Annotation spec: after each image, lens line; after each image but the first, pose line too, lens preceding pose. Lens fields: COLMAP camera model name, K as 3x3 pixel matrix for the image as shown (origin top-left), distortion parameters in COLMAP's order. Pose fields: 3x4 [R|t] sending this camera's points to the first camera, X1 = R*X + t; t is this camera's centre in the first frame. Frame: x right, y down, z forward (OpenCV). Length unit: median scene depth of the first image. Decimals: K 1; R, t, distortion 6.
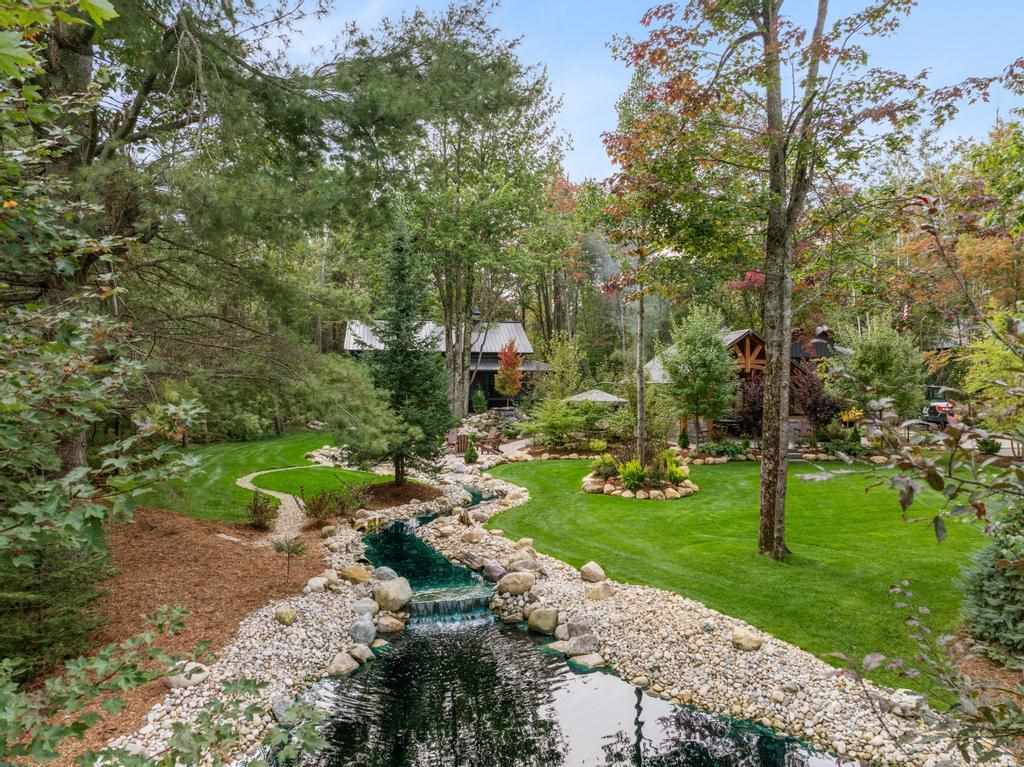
lens RADIAL K [[717.0, 0, 512.0], [0, 717.0, 383.5], [0, 0, 1]] dist [-0.040430, 0.007484]
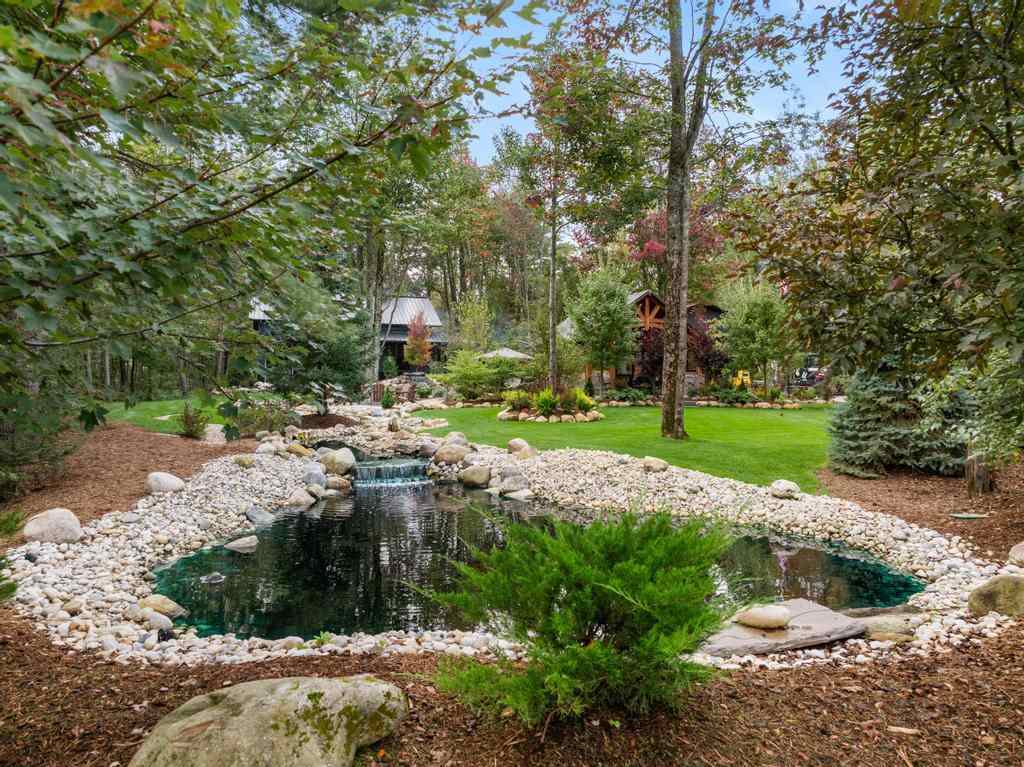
lens RADIAL K [[717.0, 0, 512.0], [0, 717.0, 383.5], [0, 0, 1]] dist [-0.040430, 0.007484]
pose [[0.990433, 0.003723, 0.137945, -0.031021], [-0.004172, 0.999987, 0.002962, 0.097332], [-0.137933, -0.003509, 0.990435, -0.063723]]
